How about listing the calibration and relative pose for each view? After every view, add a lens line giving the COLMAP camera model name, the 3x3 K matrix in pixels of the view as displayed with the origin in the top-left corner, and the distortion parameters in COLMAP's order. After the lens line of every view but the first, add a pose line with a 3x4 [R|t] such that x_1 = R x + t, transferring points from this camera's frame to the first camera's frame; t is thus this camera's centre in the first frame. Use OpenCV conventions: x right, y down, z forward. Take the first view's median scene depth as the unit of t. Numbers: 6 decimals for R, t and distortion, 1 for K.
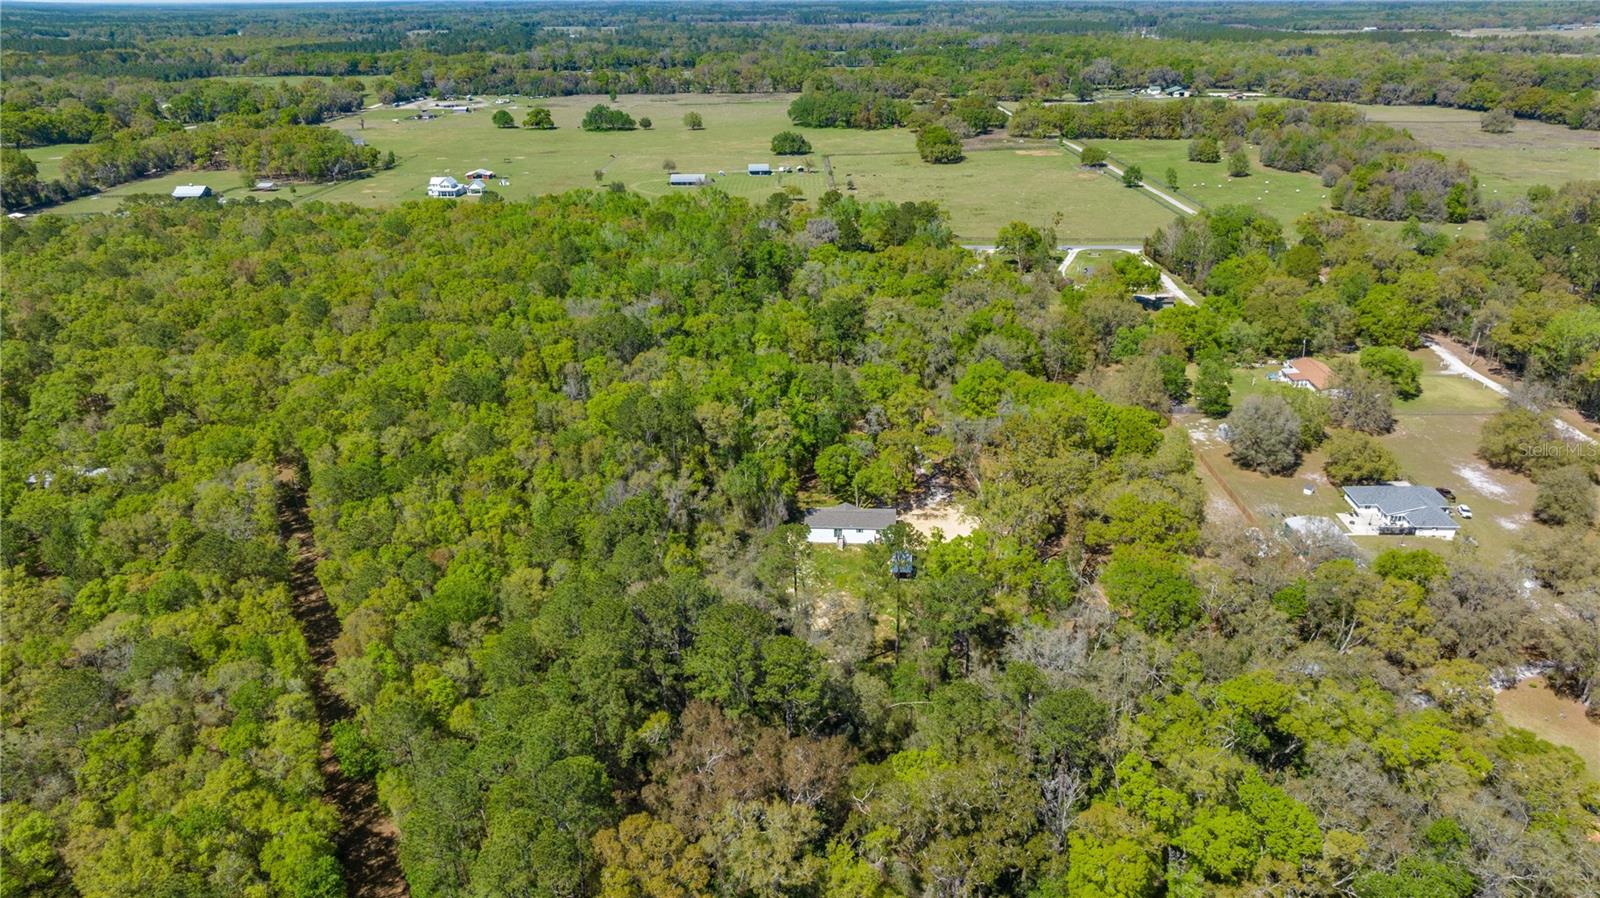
lens RADIAL K [[1128.1, 0, 800.0], [0, 1128.1, 449.0], [0, 0, 1]] dist [-0.032837, 0.003644]
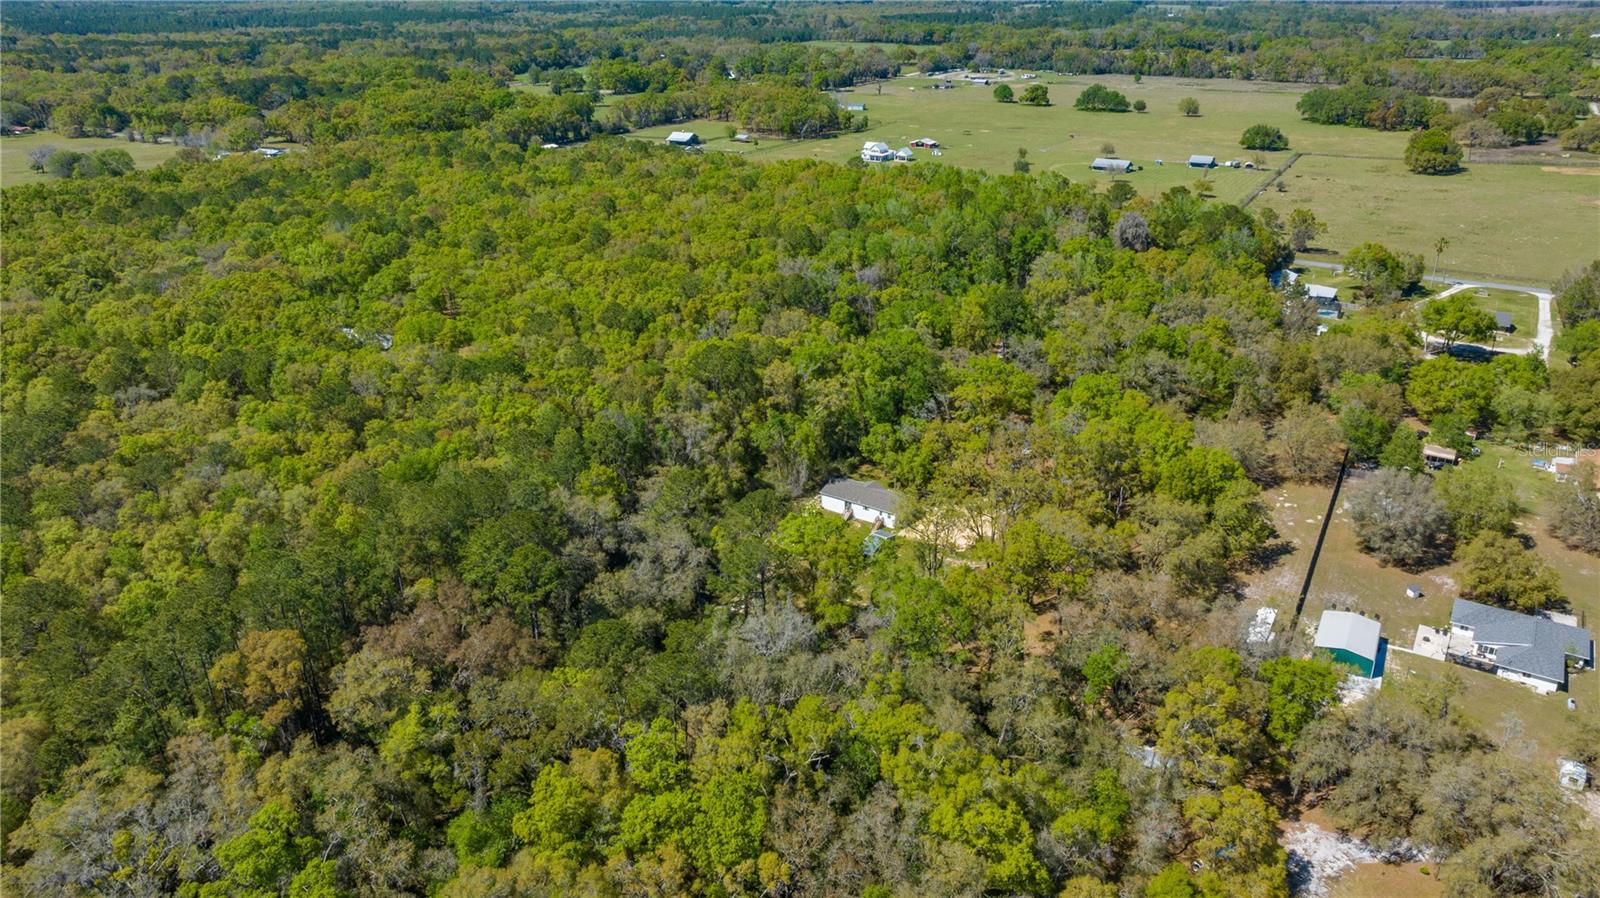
lens RADIAL K [[1128.1, 0, 800.0], [0, 1128.1, 449.0], [0, 0, 1]] dist [-0.032837, 0.003644]
pose [[0.858088, 0.202056, -0.472079, 0.141961], [-0.192910, 0.978836, 0.068307, -0.011313], [0.475890, 0.032455, 0.878906, 0.023131]]
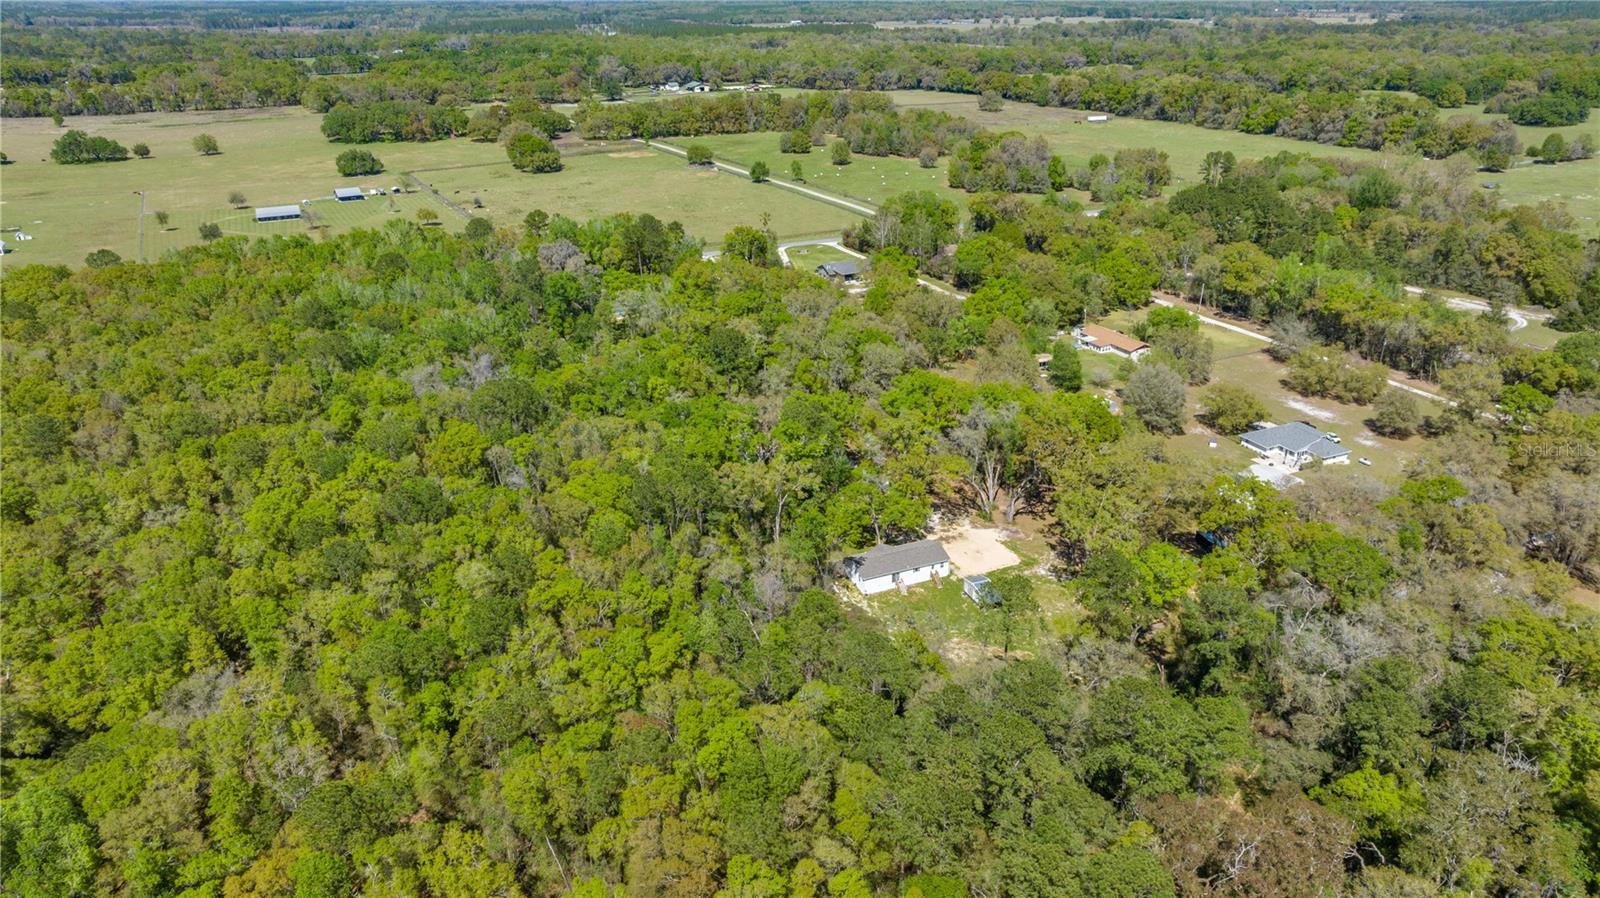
lens RADIAL K [[1138.6, 0, 800.0], [0, 1138.6, 449.0], [0, 0, 1]] dist [-0.027955, 0.004425]
pose [[0.880188, -0.174597, 0.441345, -0.128356], [0.175787, 0.983673, 0.038564, -0.023418], [-0.440872, 0.043639, 0.896508, 0.060651]]
